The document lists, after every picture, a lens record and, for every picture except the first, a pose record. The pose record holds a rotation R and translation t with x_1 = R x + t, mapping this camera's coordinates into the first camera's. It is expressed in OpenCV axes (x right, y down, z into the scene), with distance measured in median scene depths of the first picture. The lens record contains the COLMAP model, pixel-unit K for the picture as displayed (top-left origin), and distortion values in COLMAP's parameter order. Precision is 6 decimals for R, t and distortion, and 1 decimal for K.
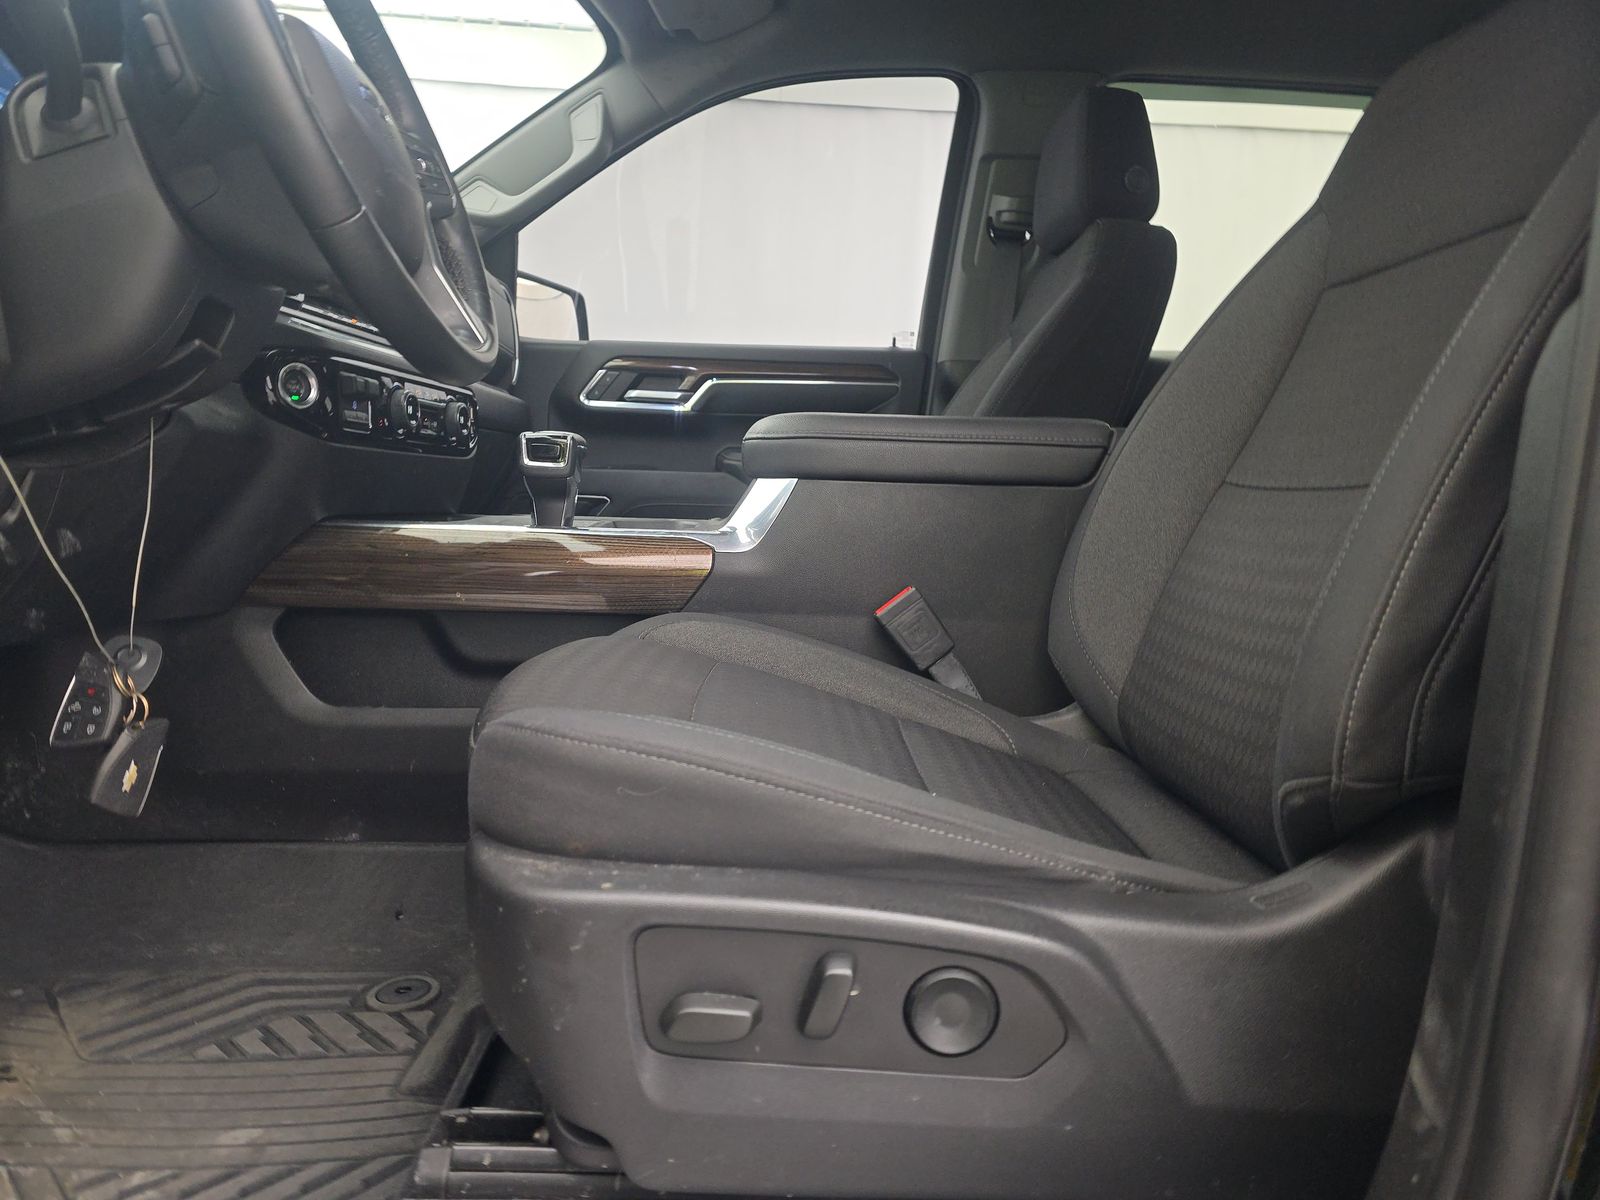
lens RADIAL K [[1057.2, 0, 810.1], [0, 1057.2, 603.8], [0, 0, 1]] dist [-0.002169, -0.018169]
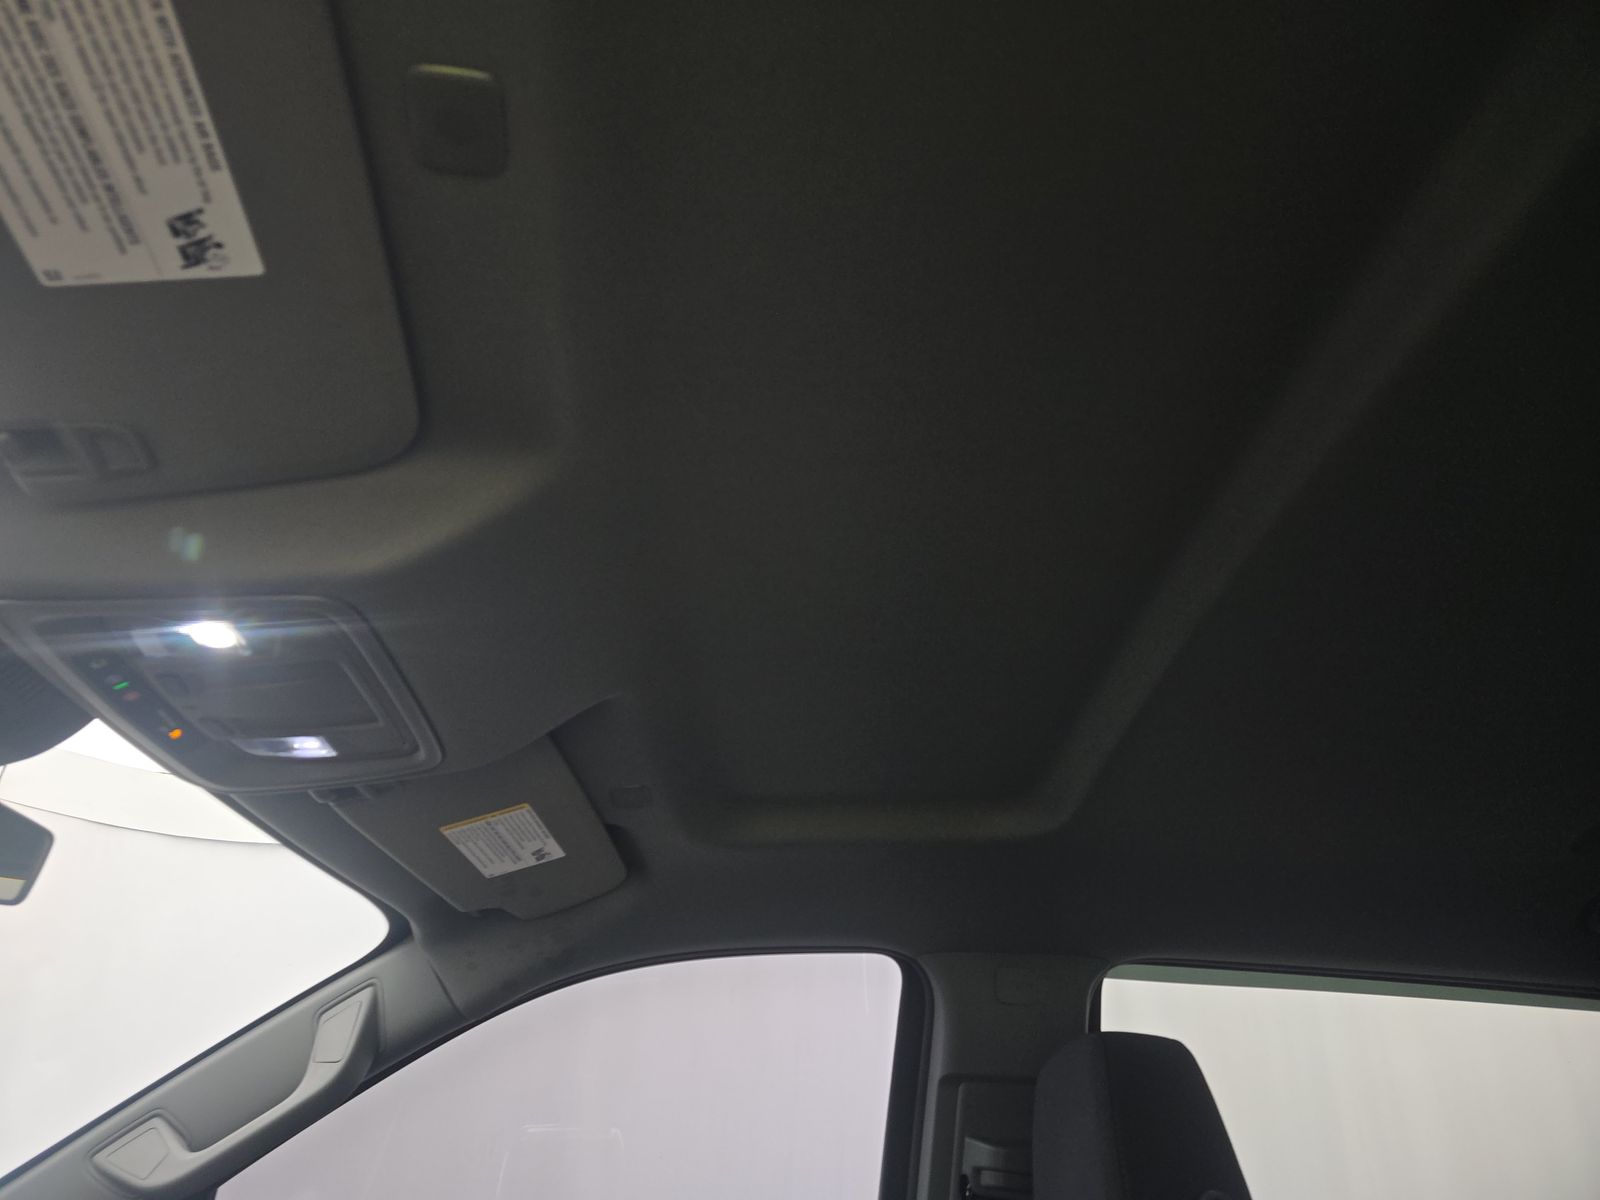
lens RADIAL K [[1057.2, 0, 798.2], [0, 1057.2, 600.9], [0, 0, 1]] dist [-0.002169, -0.018169]
pose [[0.999940, 0.003955, 0.010211, 0.067327], [0.003214, 0.785426, -0.618947, -0.257535], [-0.010469, 0.618943, 0.785366, 0.312754]]
